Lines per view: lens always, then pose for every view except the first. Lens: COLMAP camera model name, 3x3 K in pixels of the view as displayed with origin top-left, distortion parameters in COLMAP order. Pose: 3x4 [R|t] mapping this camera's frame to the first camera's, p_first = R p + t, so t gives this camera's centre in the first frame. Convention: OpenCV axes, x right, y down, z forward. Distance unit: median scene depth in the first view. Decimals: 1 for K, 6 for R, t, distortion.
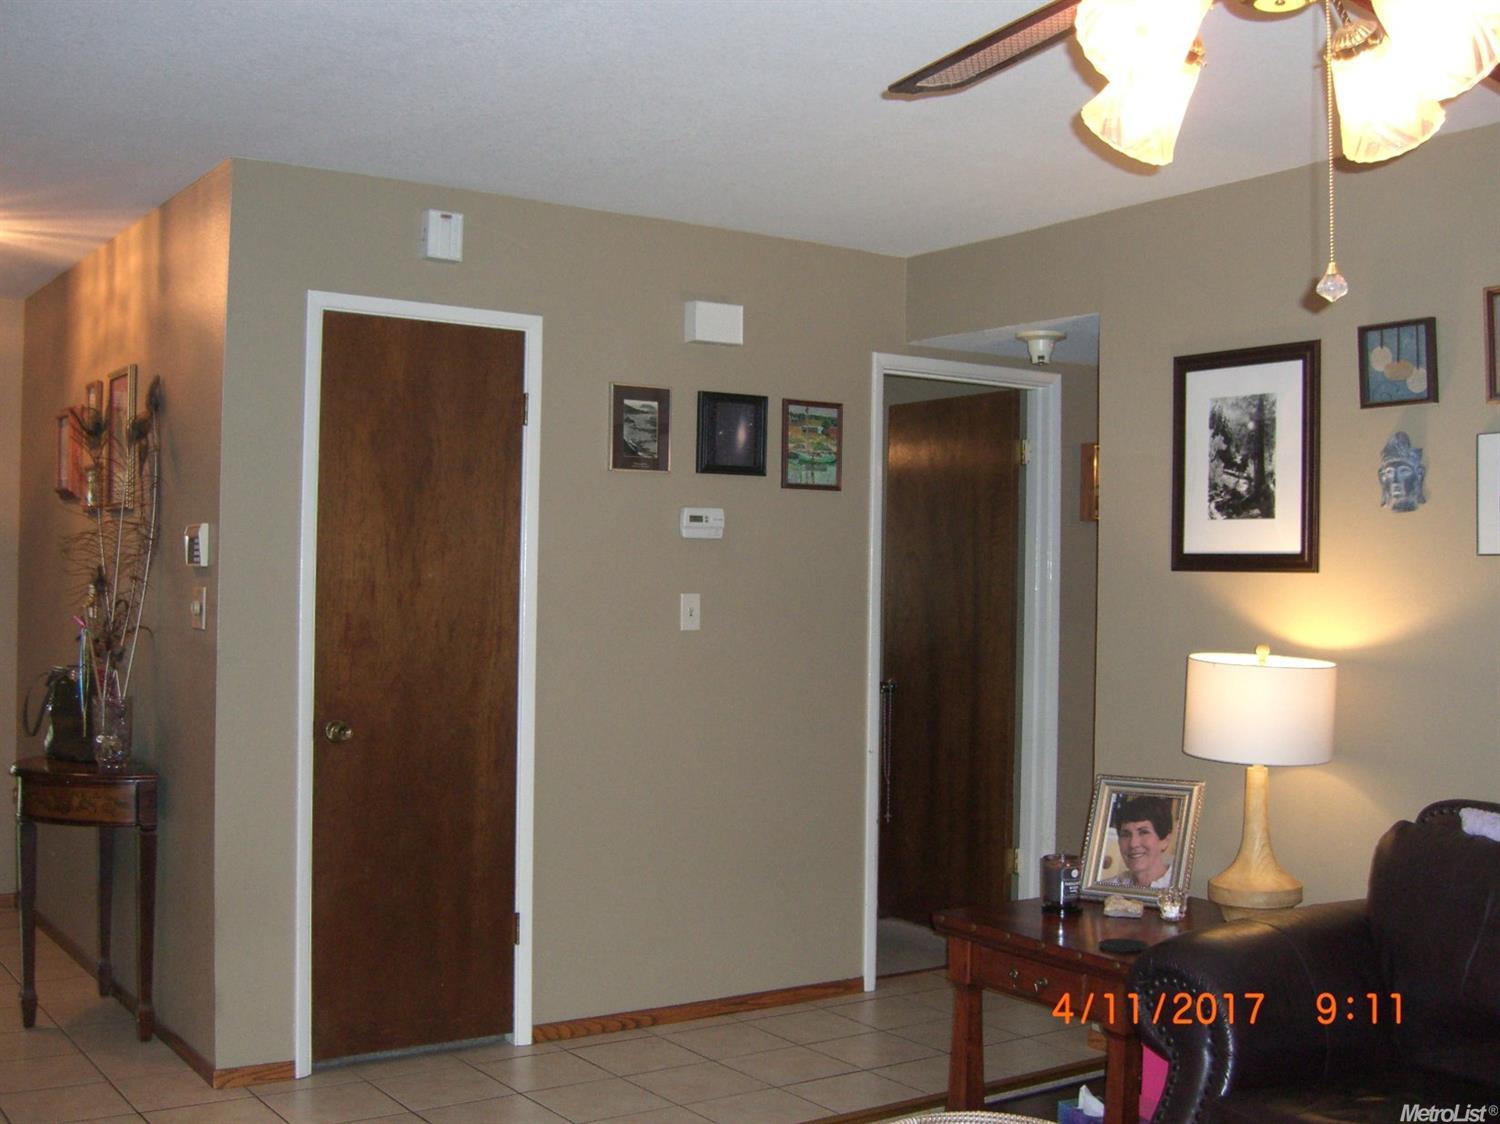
lens RADIAL K [[1671.9, 0, 753.9], [0, 1671.9, 562.0], [0, 0, 1]] dist [-0.122300, 0.000000]
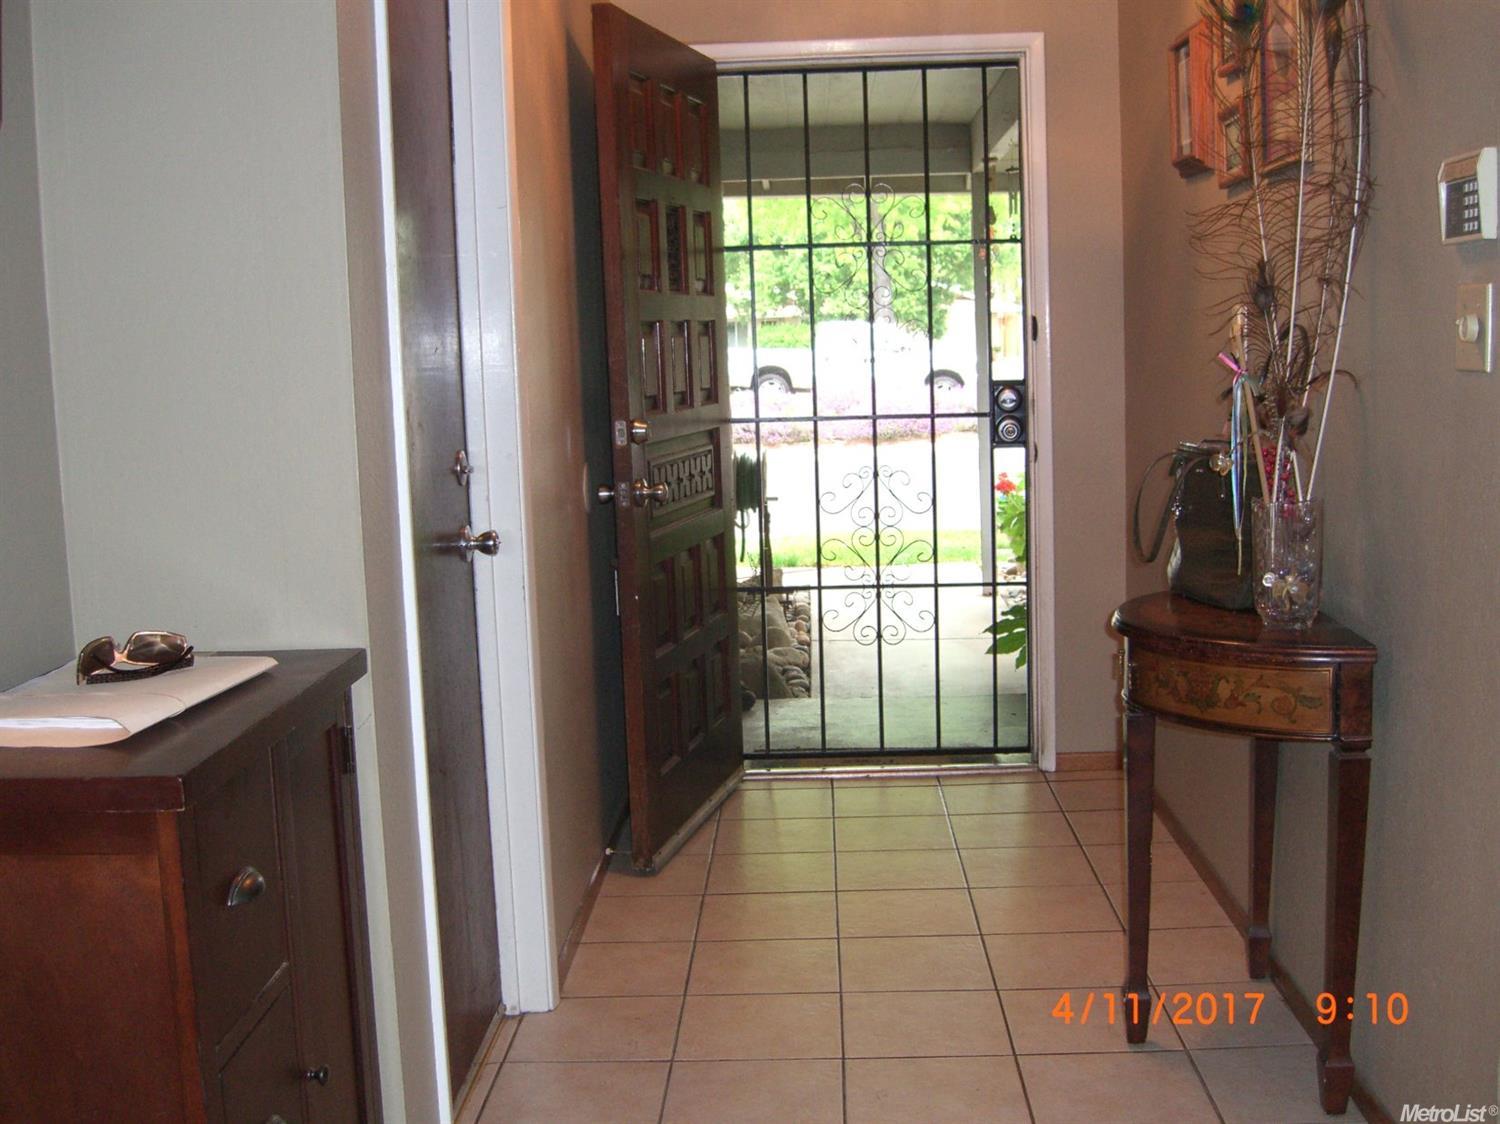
lens RADIAL K [[1671.9, 0, 753.0], [0, 1671.9, 562.1], [0, 0, 1]] dist [-0.122300, 0.000000]
pose [[0.796609, 0.041022, -0.603101, -0.196149], [0.052927, 0.989130, 0.137188, 0.017321], [0.602173, -0.141205, 0.785779, 0.446138]]
